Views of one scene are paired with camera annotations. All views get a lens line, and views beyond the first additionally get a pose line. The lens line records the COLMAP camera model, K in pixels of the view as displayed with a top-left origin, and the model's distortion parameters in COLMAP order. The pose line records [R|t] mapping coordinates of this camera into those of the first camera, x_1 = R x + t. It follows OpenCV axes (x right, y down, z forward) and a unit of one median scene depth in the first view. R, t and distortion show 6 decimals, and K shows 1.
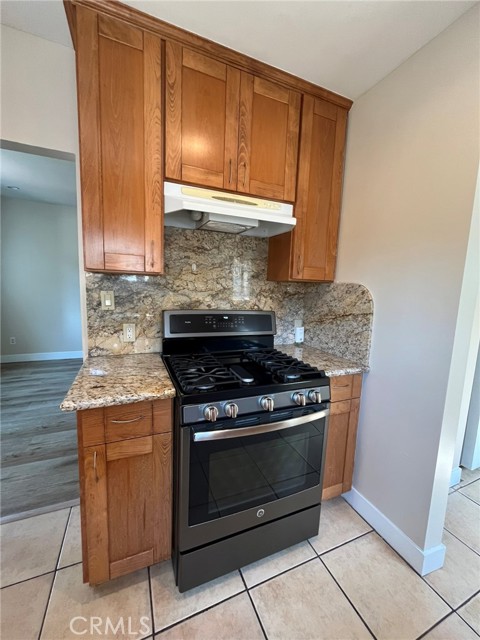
lens RADIAL K [[258.4, 0, 237.1], [0, 258.4, 318.5], [0, 0, 1]] dist [-0.000789, -0.000510]
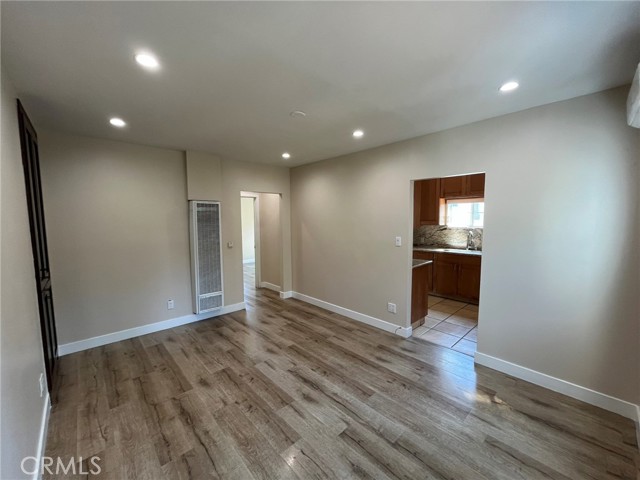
lens RADIAL K [[258.4, 0, 322.3], [0, 258.4, 240.9], [0, 0, 1]] dist [-0.000789, -0.000510]
pose [[-0.346043, -0.110723, 0.931662, -2.559469], [0.112275, 0.980989, 0.158287, -0.532046], [-0.931476, 0.159376, -0.327033, 2.604434]]
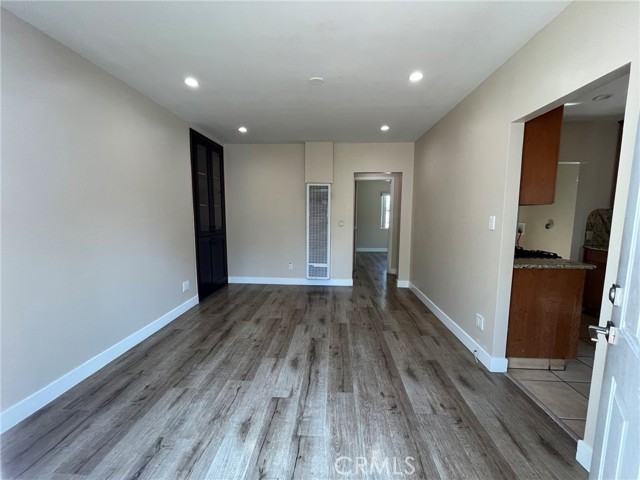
lens RADIAL K [[258.4, 0, 321.2], [0, 258.4, 243.9], [0, 0, 1]] dist [-0.000789, -0.000510]
pose [[0.435684, -0.138247, 0.889420, -2.437296], [0.119447, 0.988275, 0.095101, -0.225131], [-0.892139, 0.064804, 0.447089, 1.415324]]
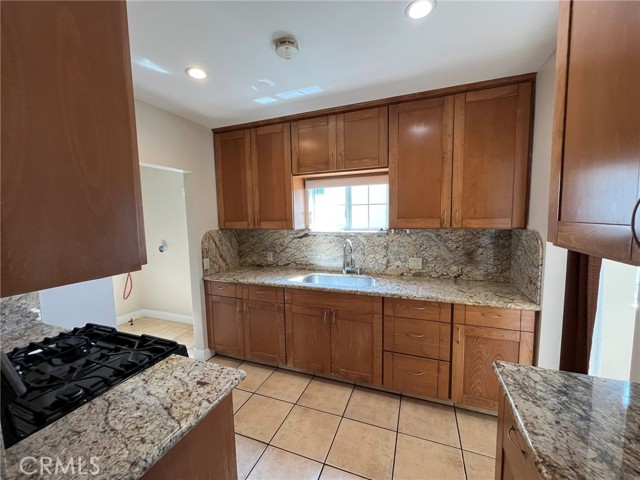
lens RADIAL K [[258.4, 0, 319.0], [0, 258.4, 239.1], [0, 0, 1]] dist [-0.000789, -0.000510]
pose [[-0.710169, -0.092224, 0.697965, -1.082297], [0.086134, 0.972554, 0.216146, -0.299029], [-0.698742, 0.213618, -0.682734, 0.930450]]
